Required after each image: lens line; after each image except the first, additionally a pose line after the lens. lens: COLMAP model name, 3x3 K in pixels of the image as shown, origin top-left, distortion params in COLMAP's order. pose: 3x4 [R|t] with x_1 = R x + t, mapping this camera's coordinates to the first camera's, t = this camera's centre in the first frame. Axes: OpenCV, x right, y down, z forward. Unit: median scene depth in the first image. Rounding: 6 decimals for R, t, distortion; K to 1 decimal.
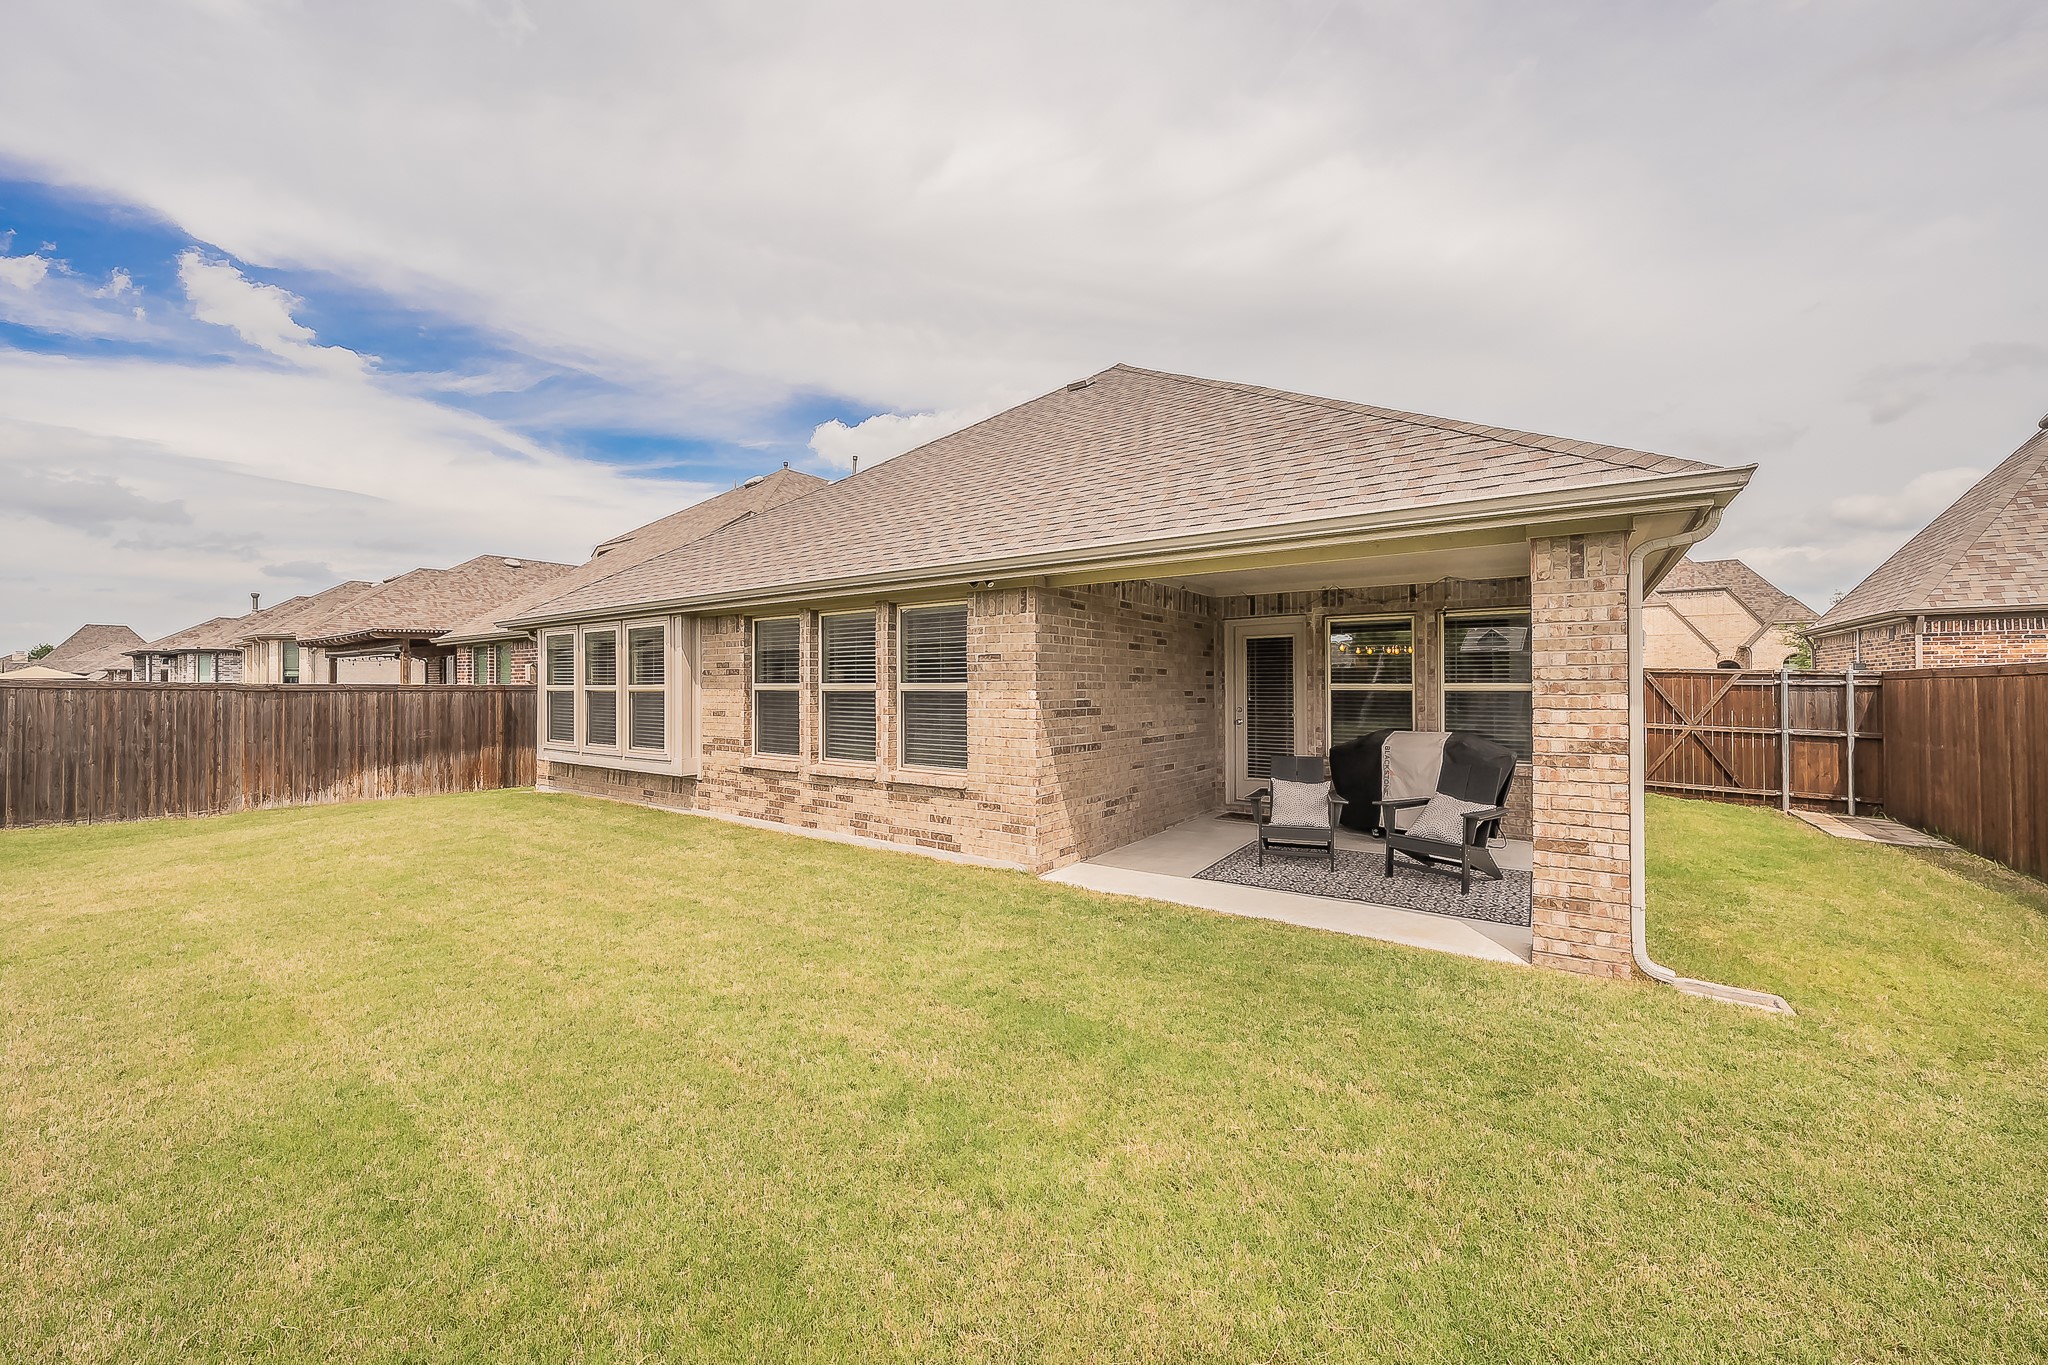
lens RADIAL K [[799.2, 0, 1007.6], [0, 799.2, 681.5], [0, 0, 1]] dist [-0.000587, 0.000539]
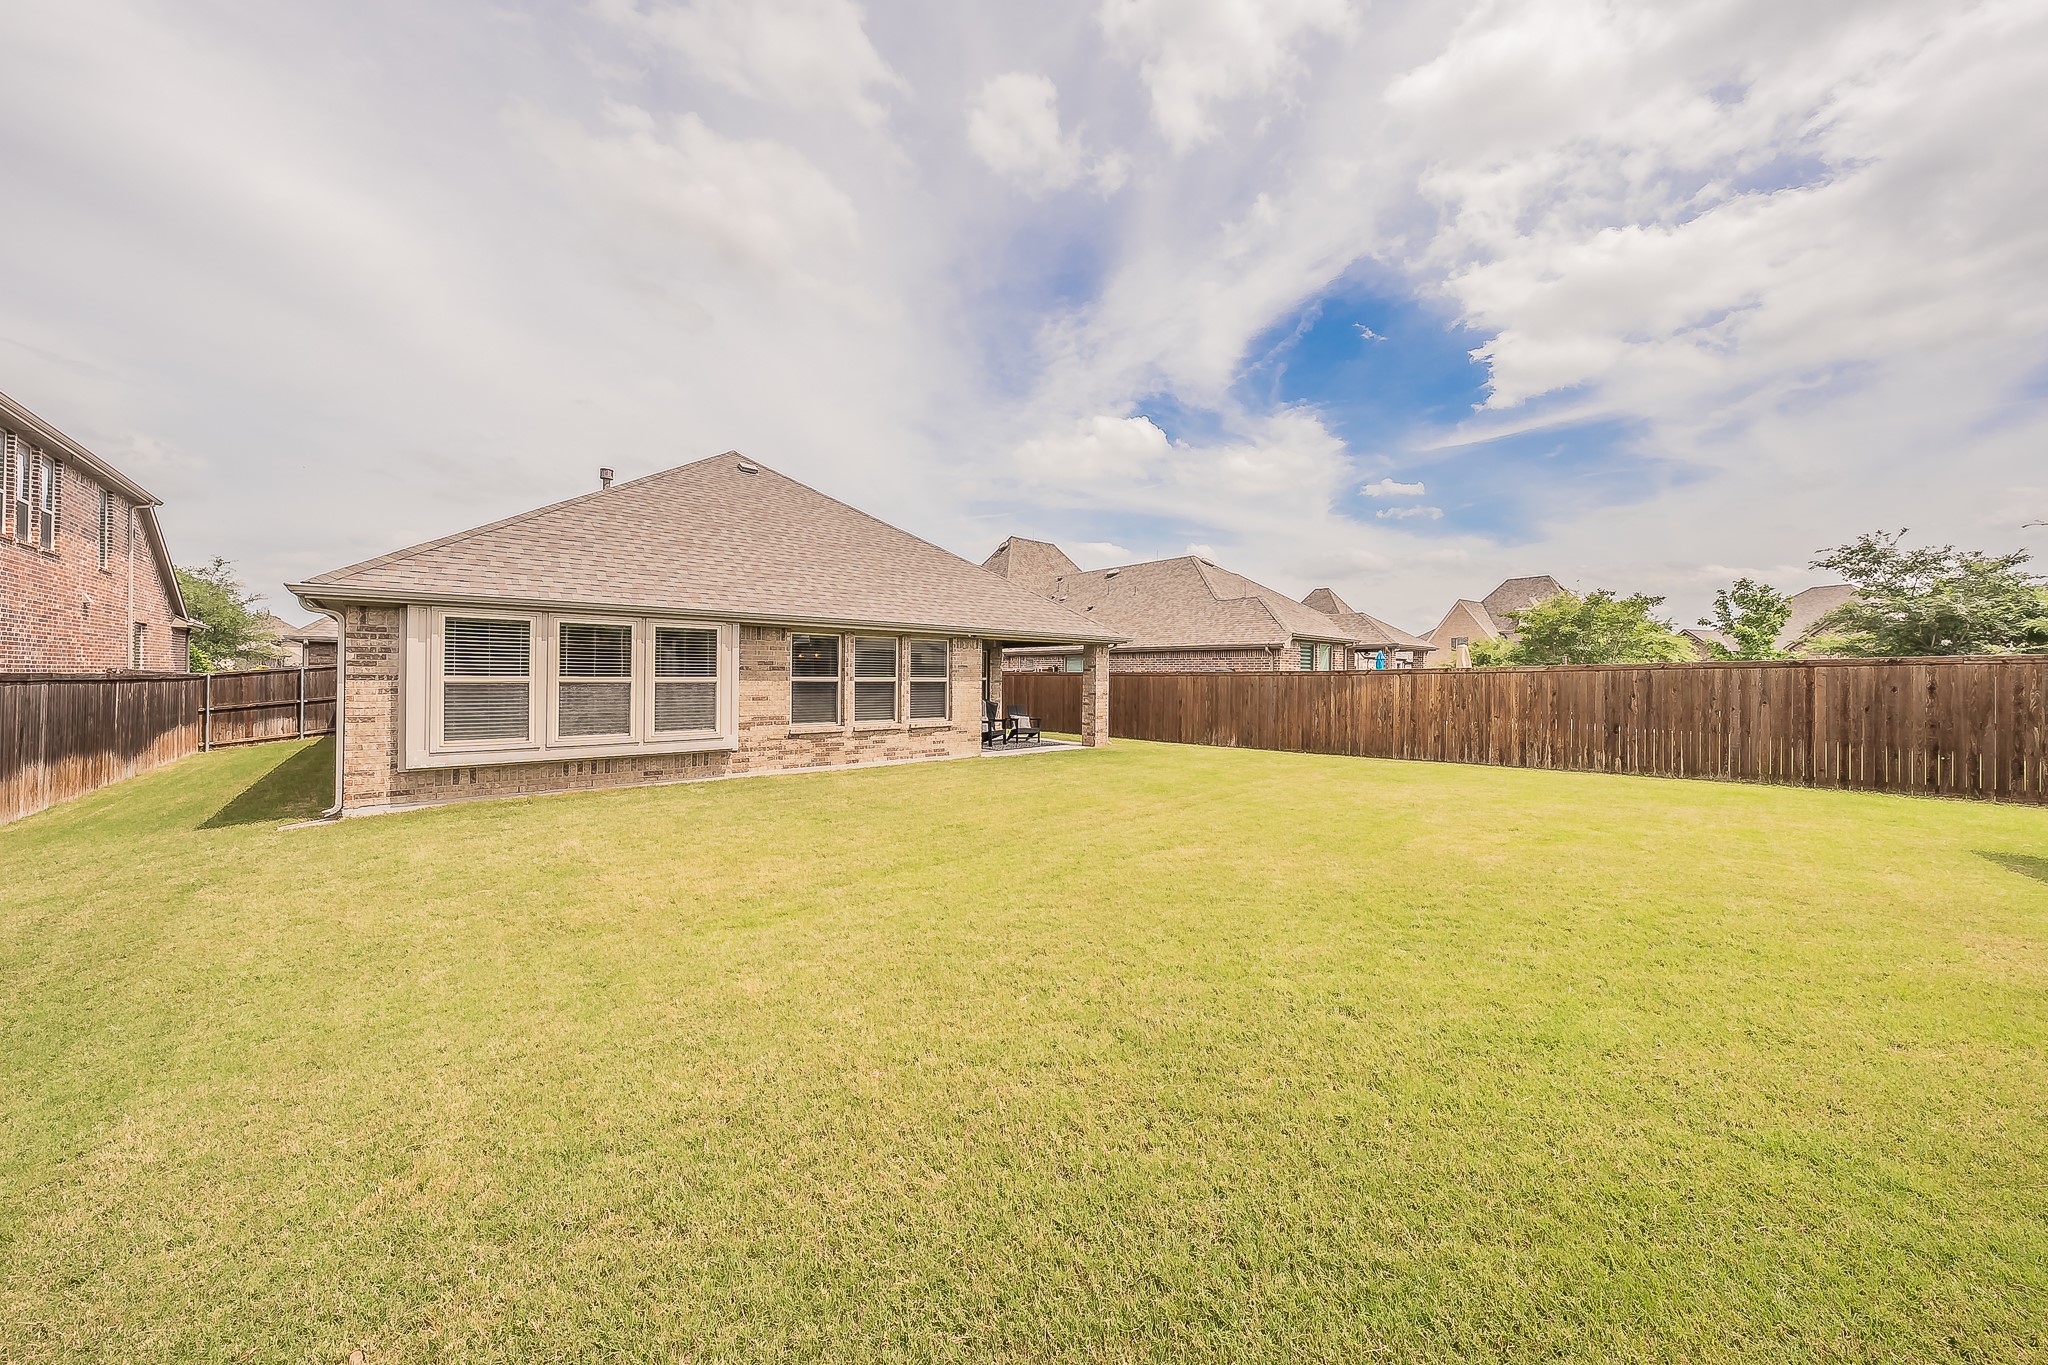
lens RADIAL K [[696.0, 0, 1024.3], [0, 696.0, 672.4], [0, 0, 1]] dist [-0.000003, -0.000026]
pose [[0.180486, 0.010513, 0.983521, -1.539268], [-0.011615, 0.999896, -0.008556, 0.000455], [-0.983509, -0.009879, 0.180589, 0.366856]]
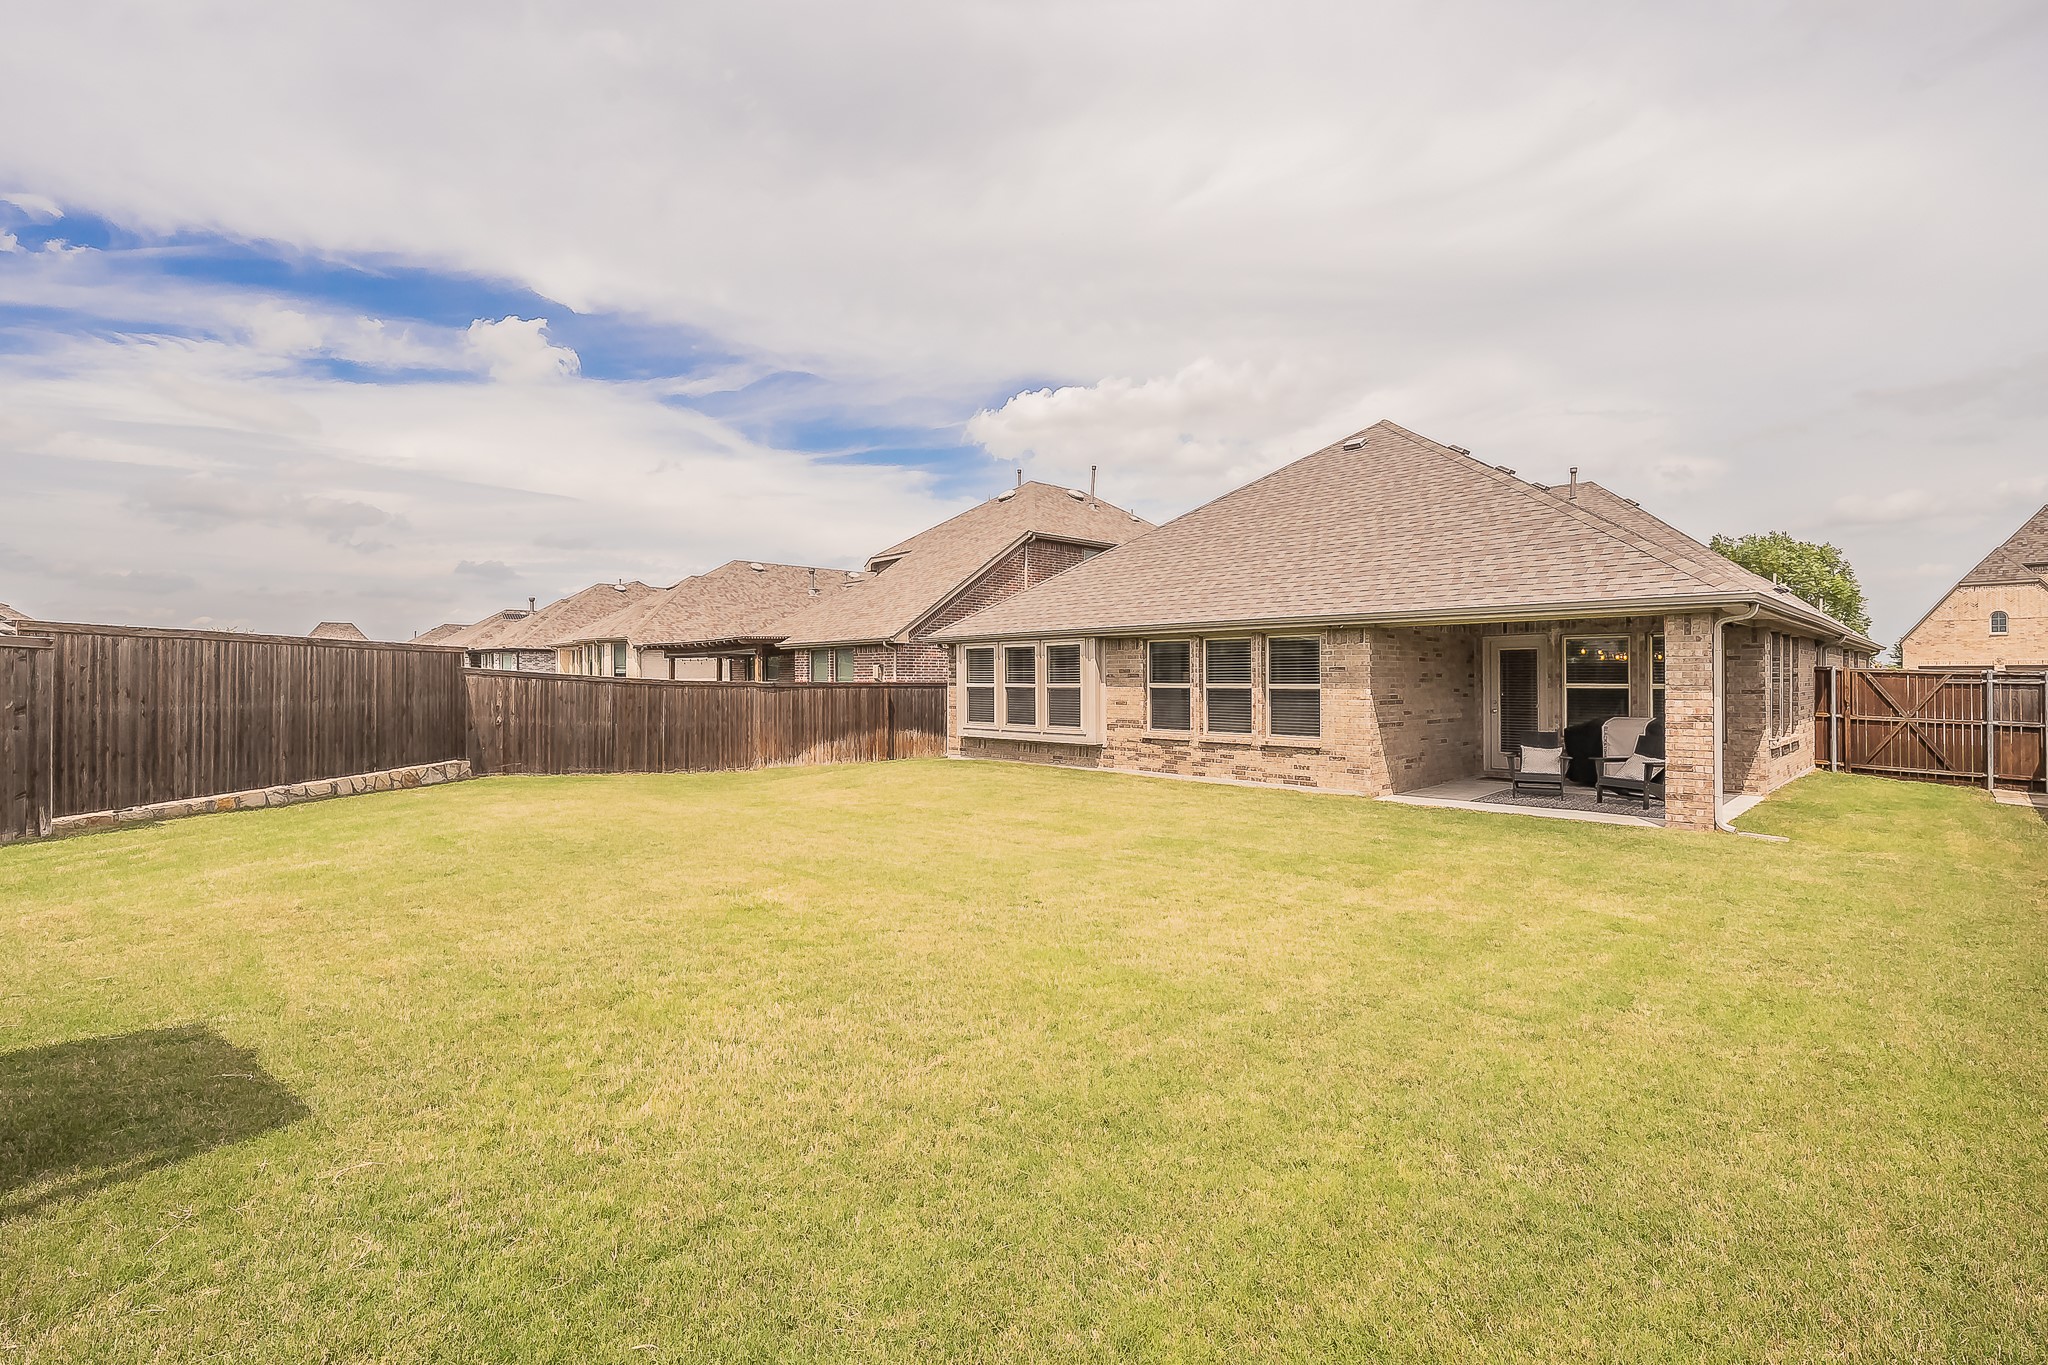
lens RADIAL K [[935.9, 0, 999.4], [0, 935.9, 676.3], [0, 0, 1]] dist [0.001477, -0.000123]
pose [[0.983222, -0.000968, -0.182409, -0.283169], [0.001646, 0.999992, 0.003566, -0.018189], [0.182404, -0.003807, 0.983216, -0.824278]]
